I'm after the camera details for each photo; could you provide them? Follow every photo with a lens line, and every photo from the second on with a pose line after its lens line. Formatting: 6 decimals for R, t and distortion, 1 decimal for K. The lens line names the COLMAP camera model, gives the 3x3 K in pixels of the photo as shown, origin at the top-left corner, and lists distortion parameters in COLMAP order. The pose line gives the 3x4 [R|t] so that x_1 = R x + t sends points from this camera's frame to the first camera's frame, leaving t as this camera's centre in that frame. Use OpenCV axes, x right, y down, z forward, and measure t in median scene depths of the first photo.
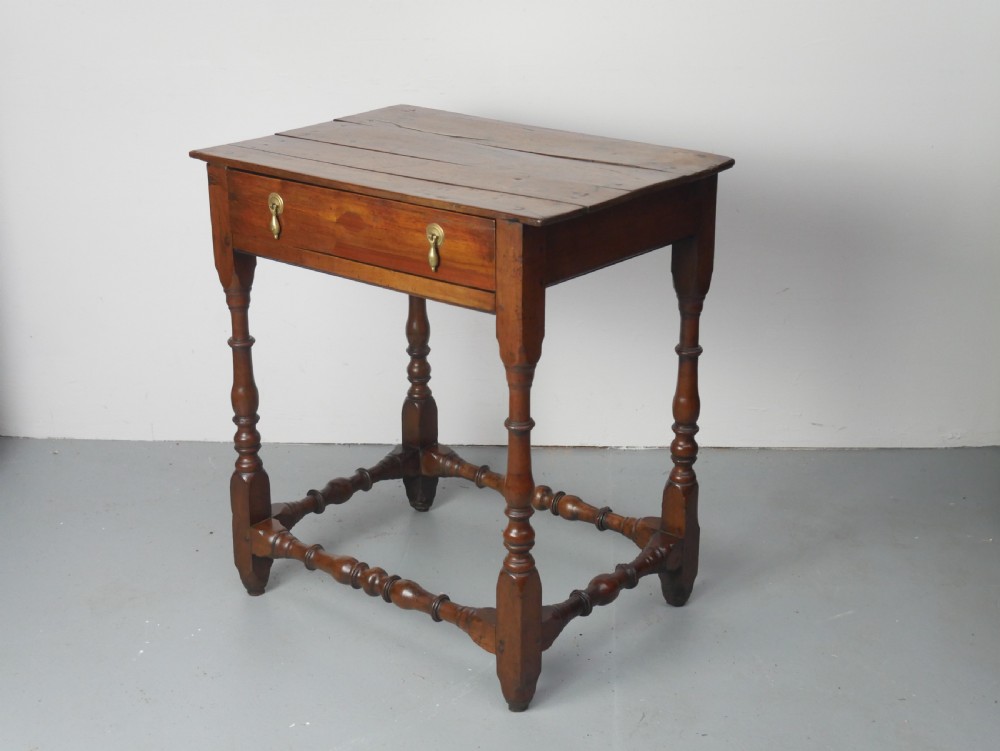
lens RADIAL K [[1673.0, 0, 526.9], [0, 1673.0, 394.0], [0, 0, 1]] dist [0.001042, 0.000000]
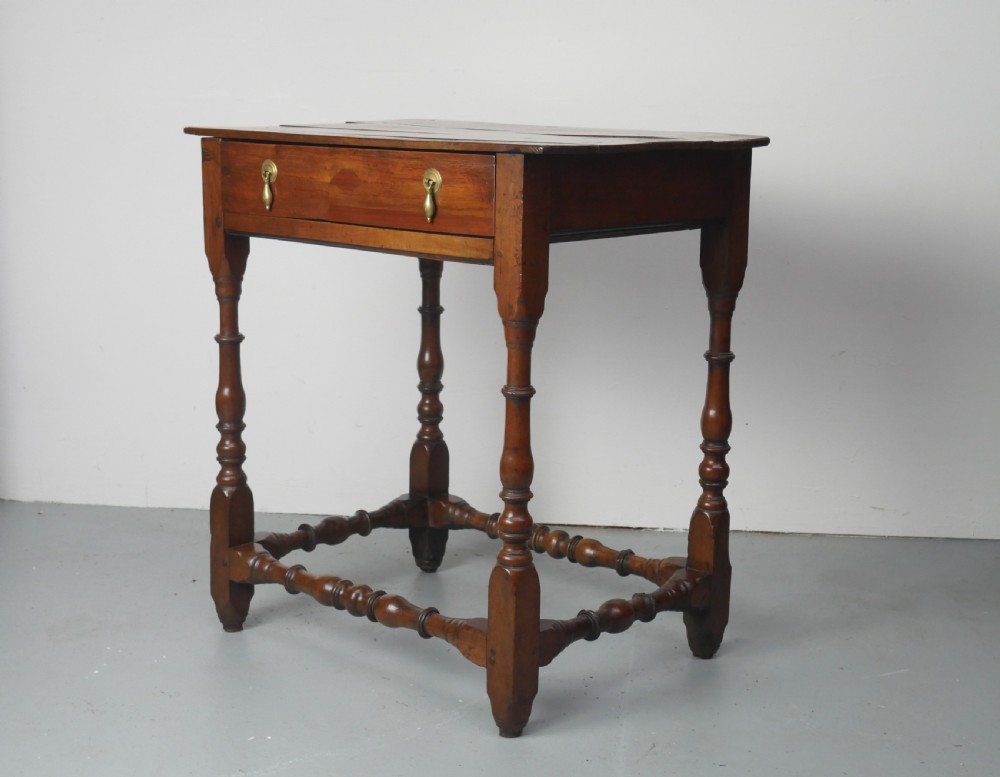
lens RADIAL K [[1769.1, 0, 501.3], [0, 1769.1, 391.6], [0, 0, 1]] dist [-0.017649, 0.000000]
pose [[0.997456, 0.026253, -0.066279, 0.044063], [-0.036747, 0.986031, -0.162460, 0.153568], [0.061088, 0.164482, 0.984487, 0.061533]]
